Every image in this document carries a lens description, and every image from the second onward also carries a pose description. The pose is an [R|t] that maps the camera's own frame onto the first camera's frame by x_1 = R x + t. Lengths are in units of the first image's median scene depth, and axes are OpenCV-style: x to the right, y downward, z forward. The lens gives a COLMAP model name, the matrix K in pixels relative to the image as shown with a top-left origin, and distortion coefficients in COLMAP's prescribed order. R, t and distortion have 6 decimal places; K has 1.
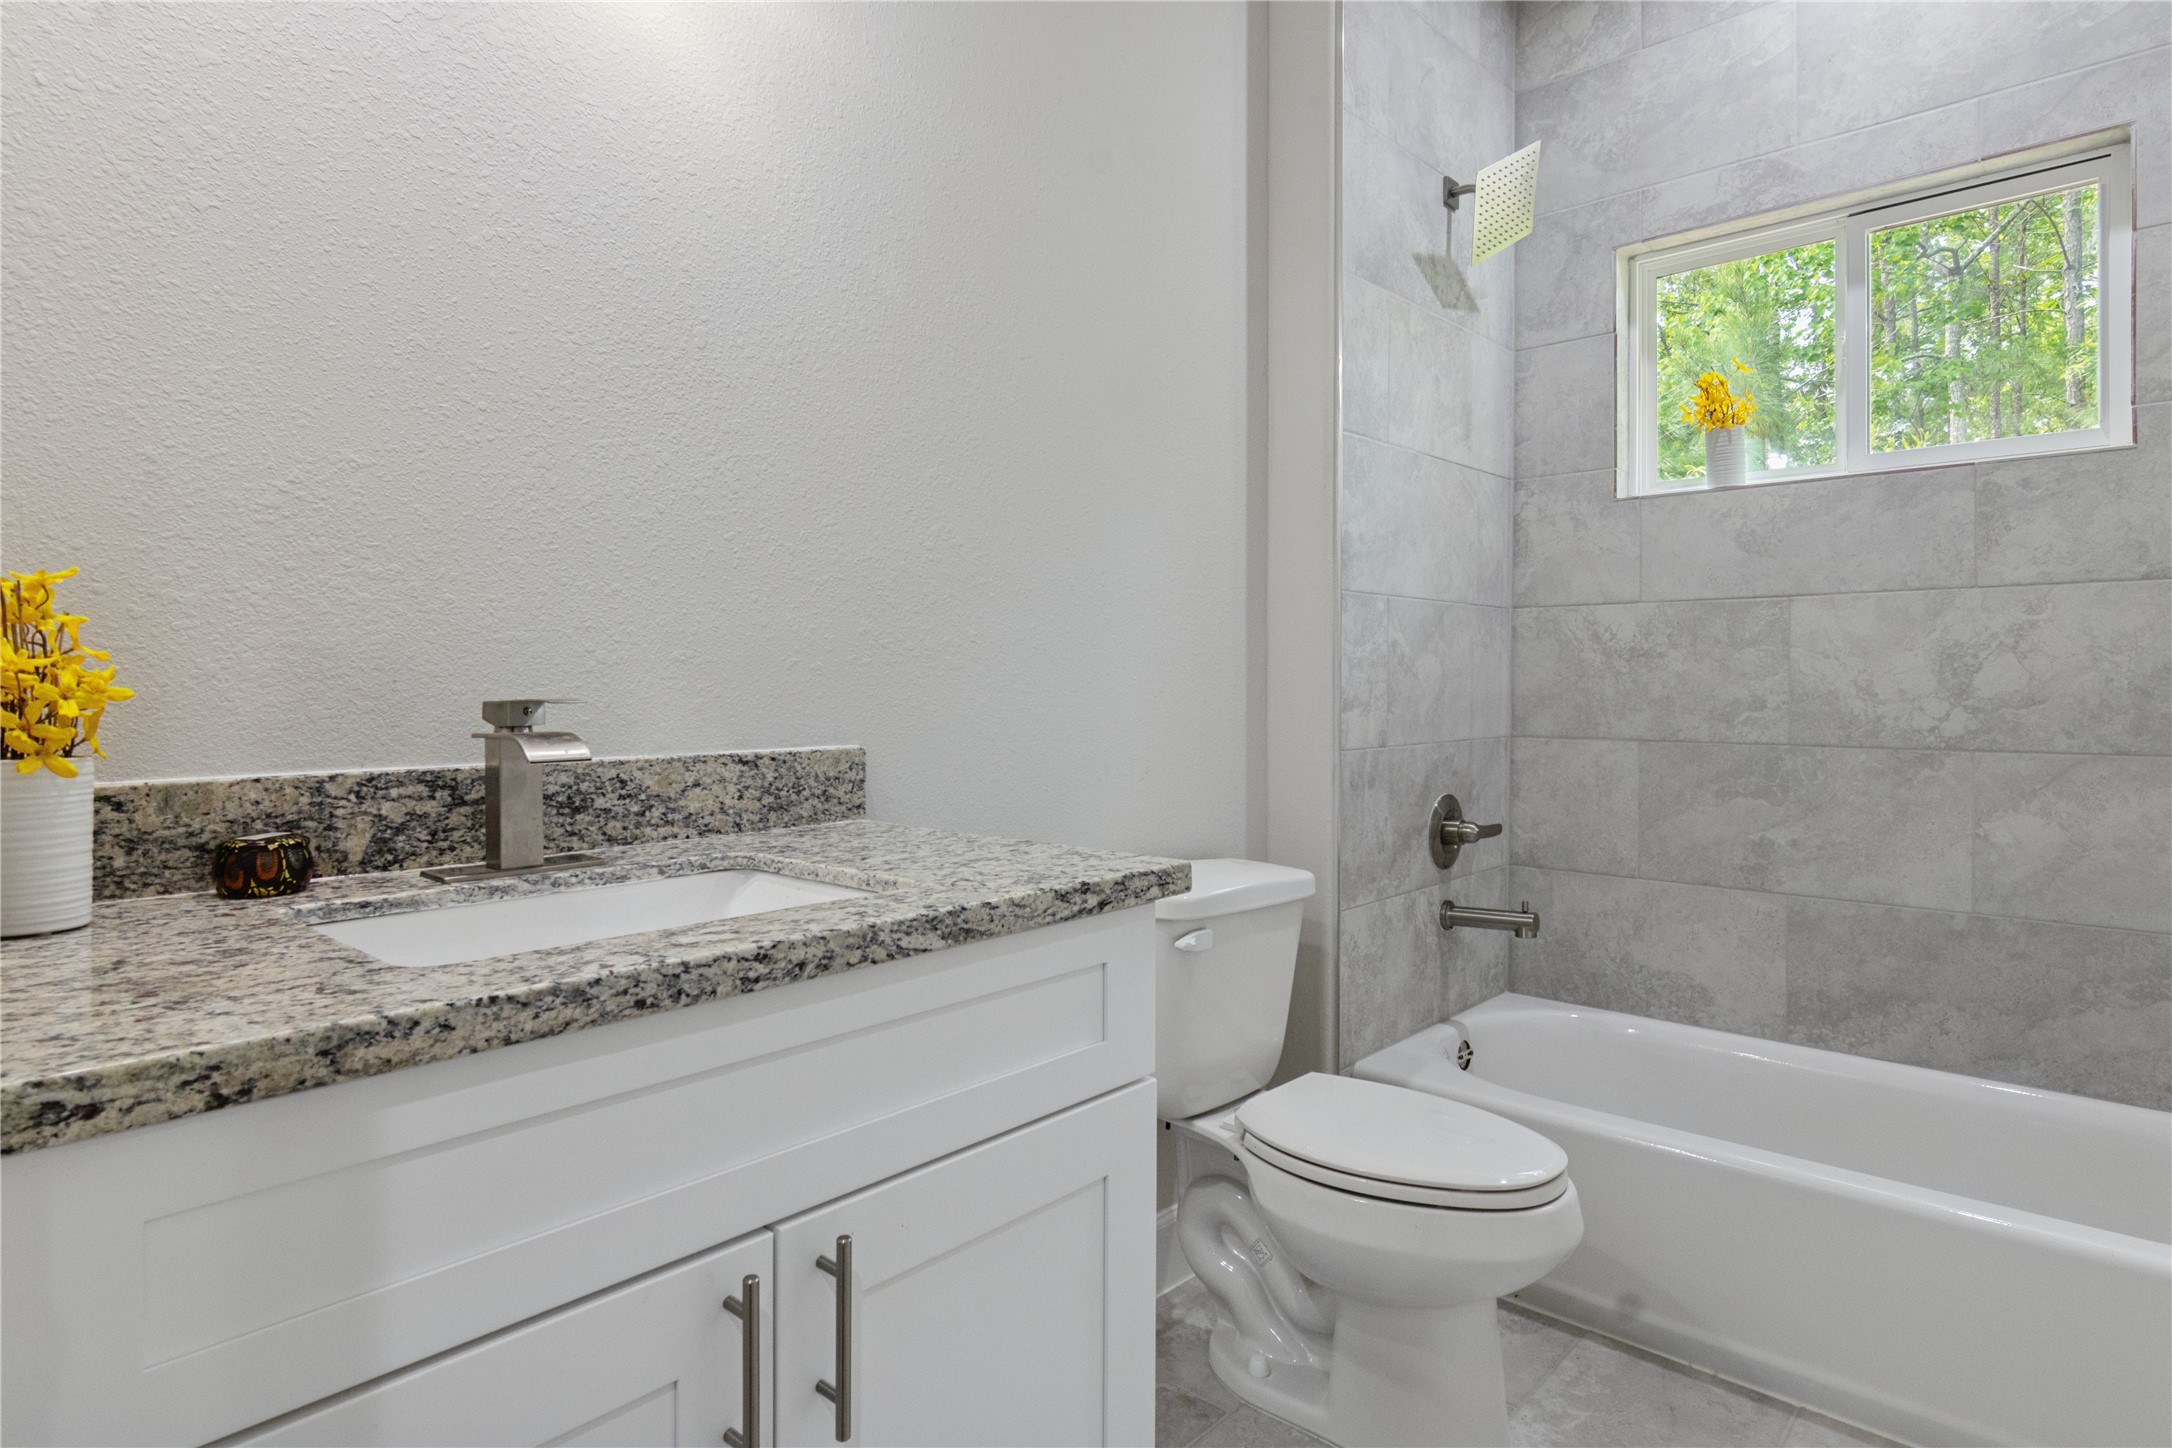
lens RADIAL K [[1165.3, 0, 1076.7], [0, 1165.3, 699.1], [0, 0, 1]] dist [-0.000809, 0.000676]
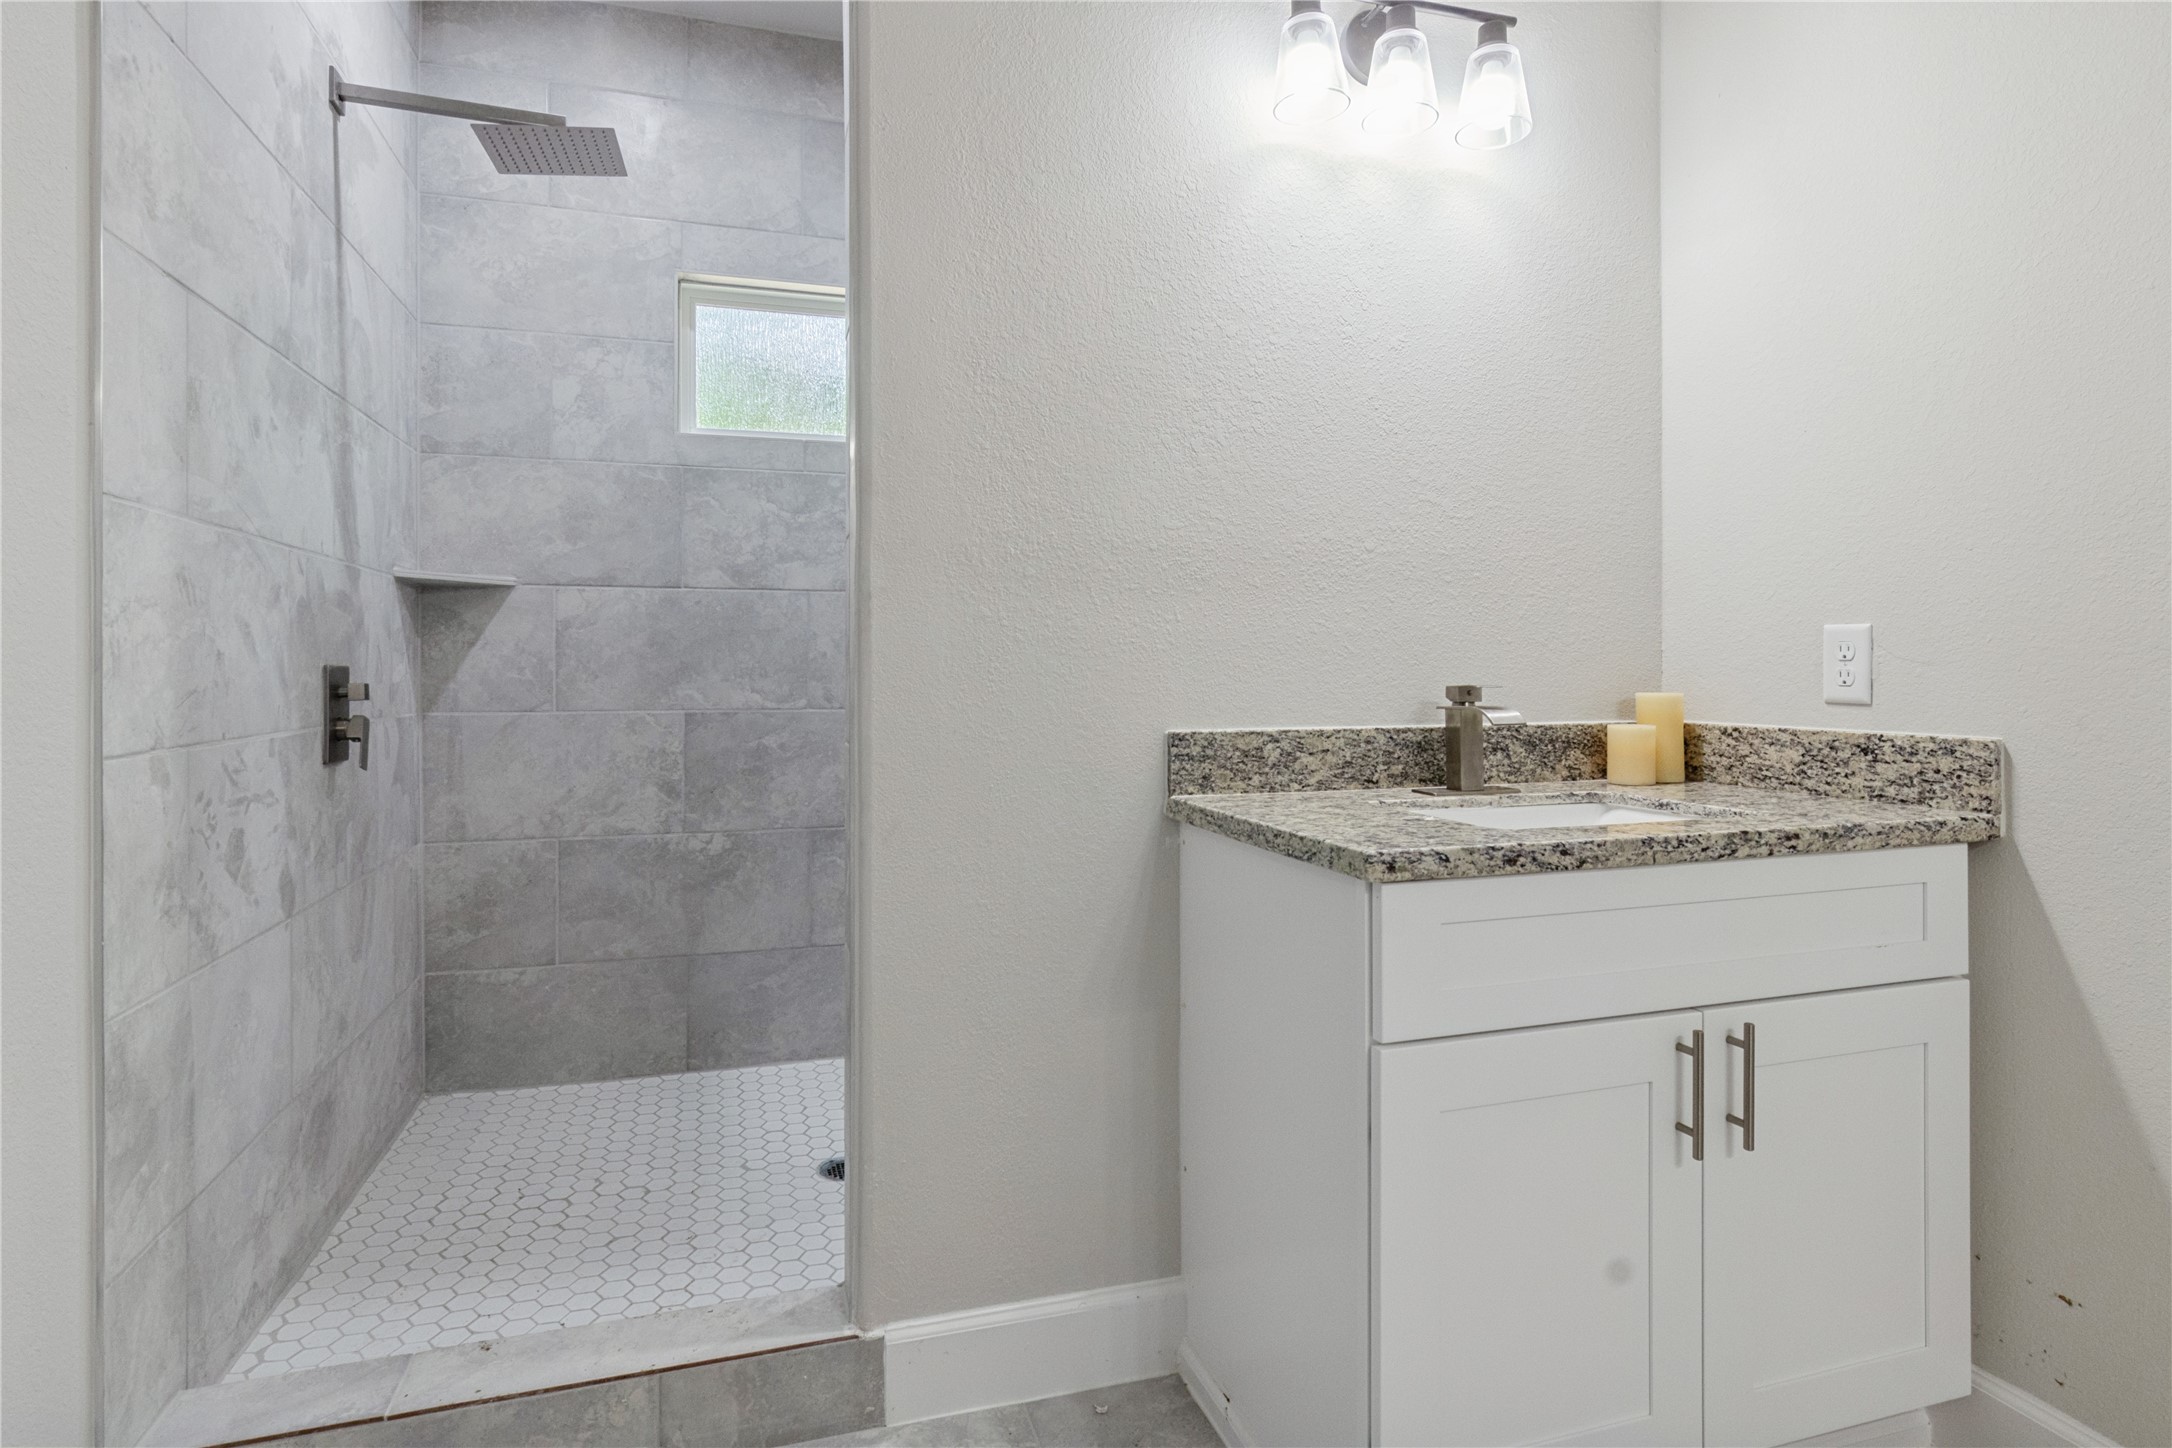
lens RADIAL K [[1130.5, 0, 1068.7], [0, 1130.5, 665.0], [0, 0, 1]] dist [-0.001848, 0.002605]
pose [[0.868446, 0.000885, -0.495783, -0.218039], [-0.004222, 0.999975, -0.005610, -0.020182], [0.495766, 0.006965, 0.868428, -0.742119]]
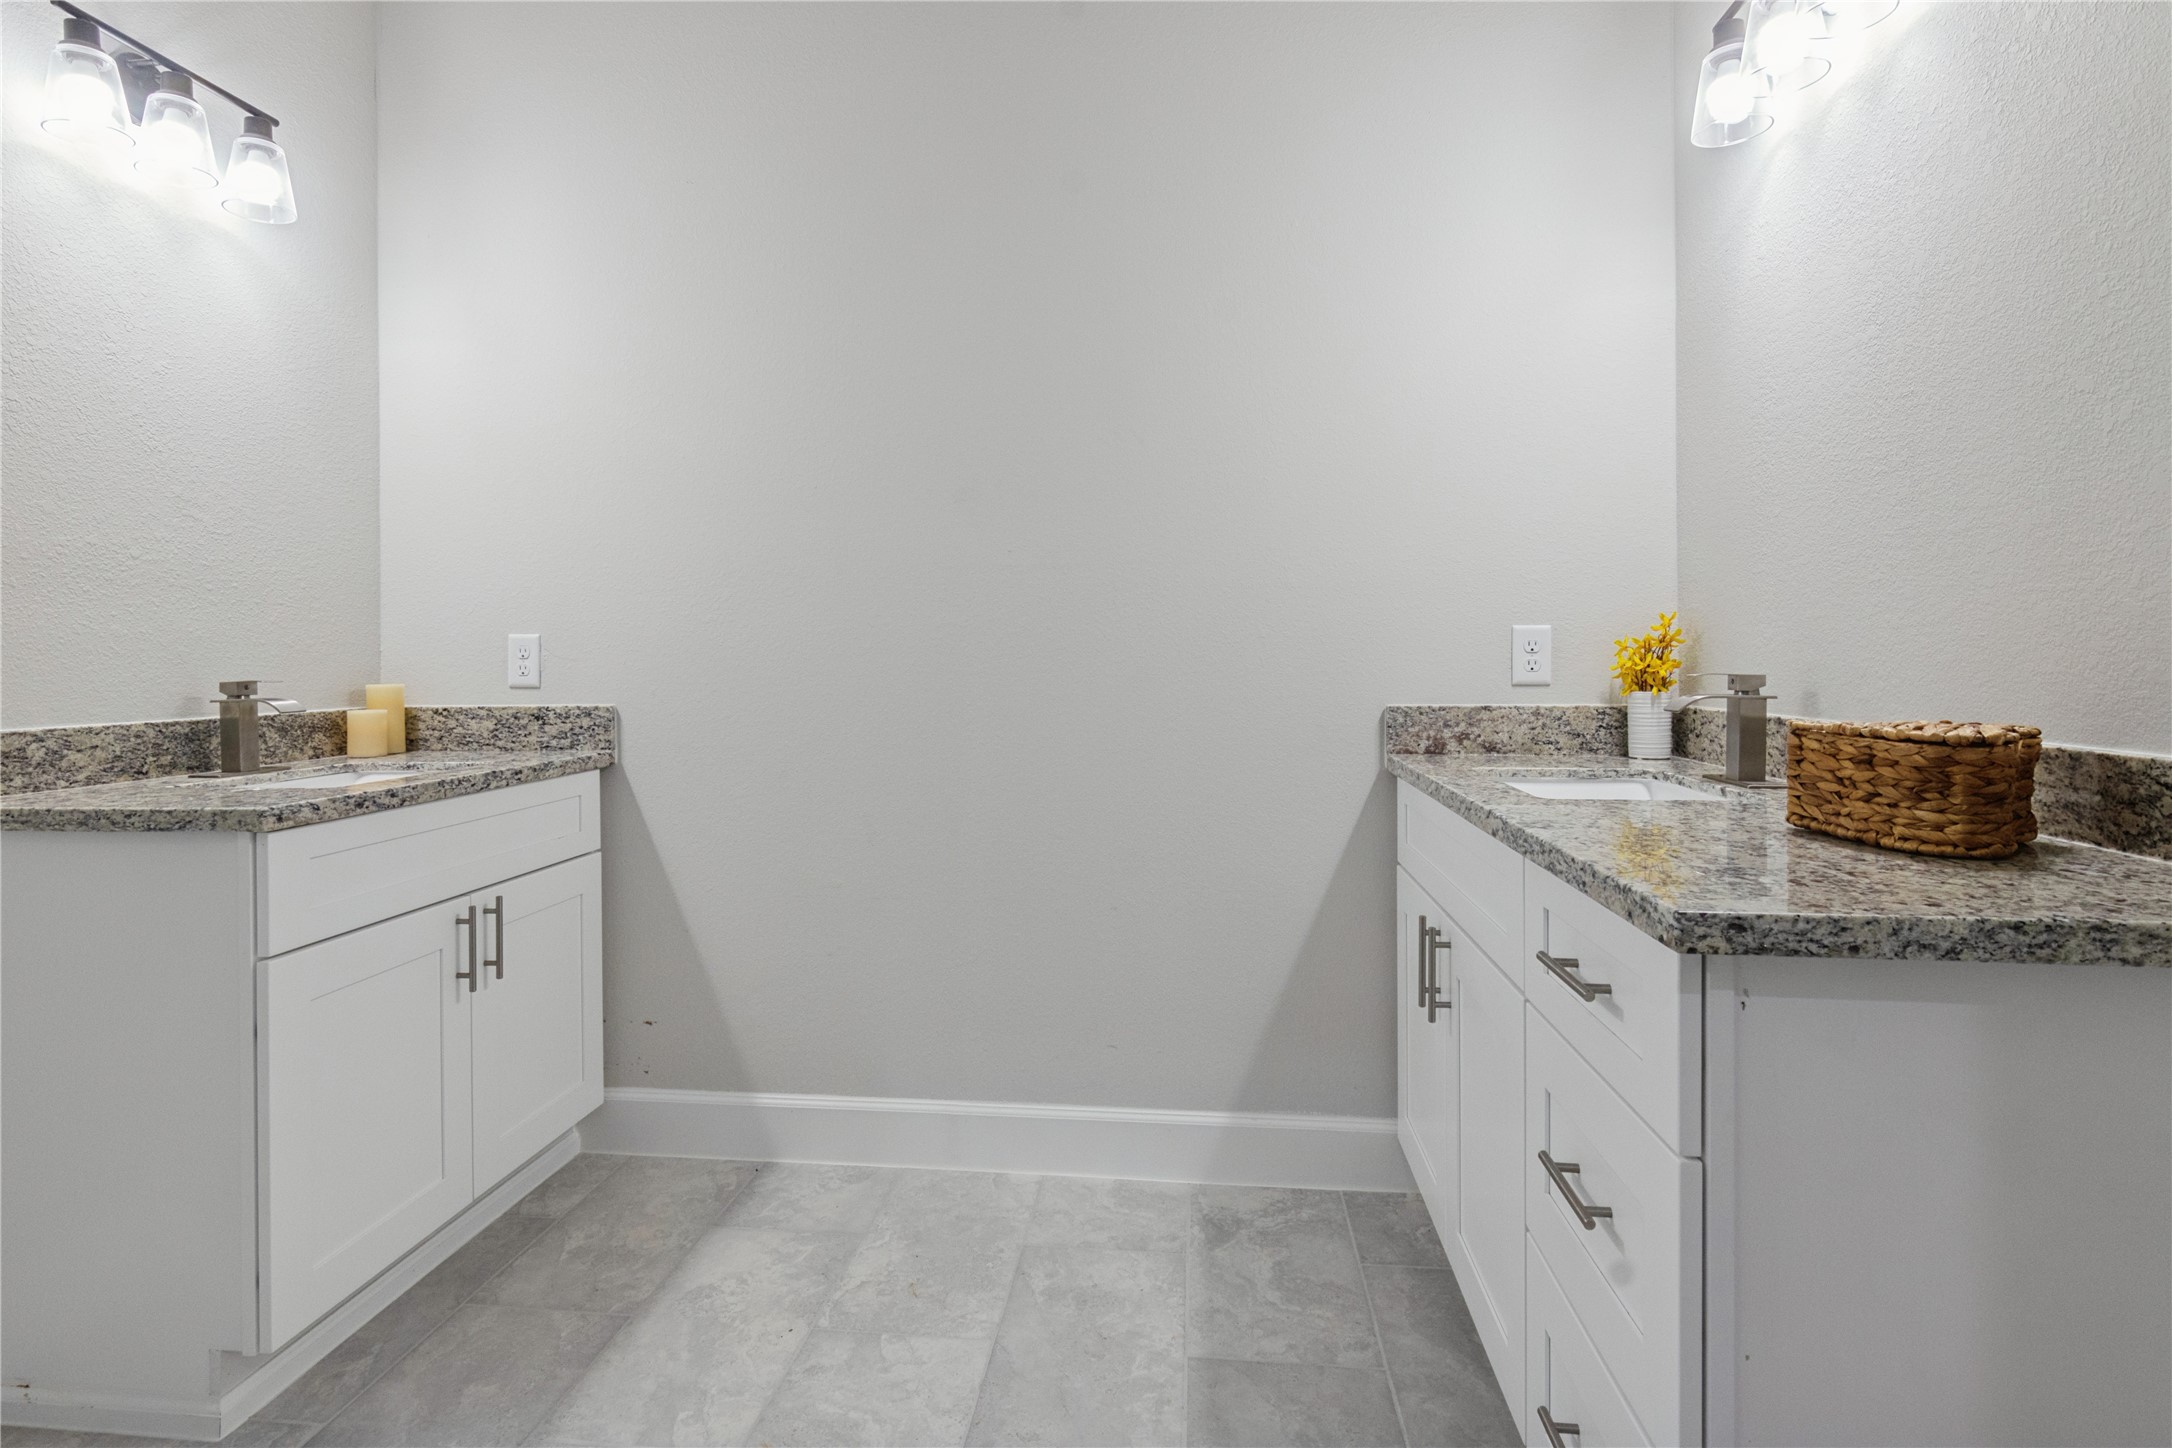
lens RADIAL K [[1130.5, 0, 1068.7], [0, 1130.5, 665.0], [0, 0, 1]] dist [-0.001848, 0.002605]
pose [[0.804204, -0.009121, 0.594283, -0.580266], [0.010793, 0.999941, 0.000742, -0.015354], [-0.594255, 0.005817, 0.804256, -1.470694]]
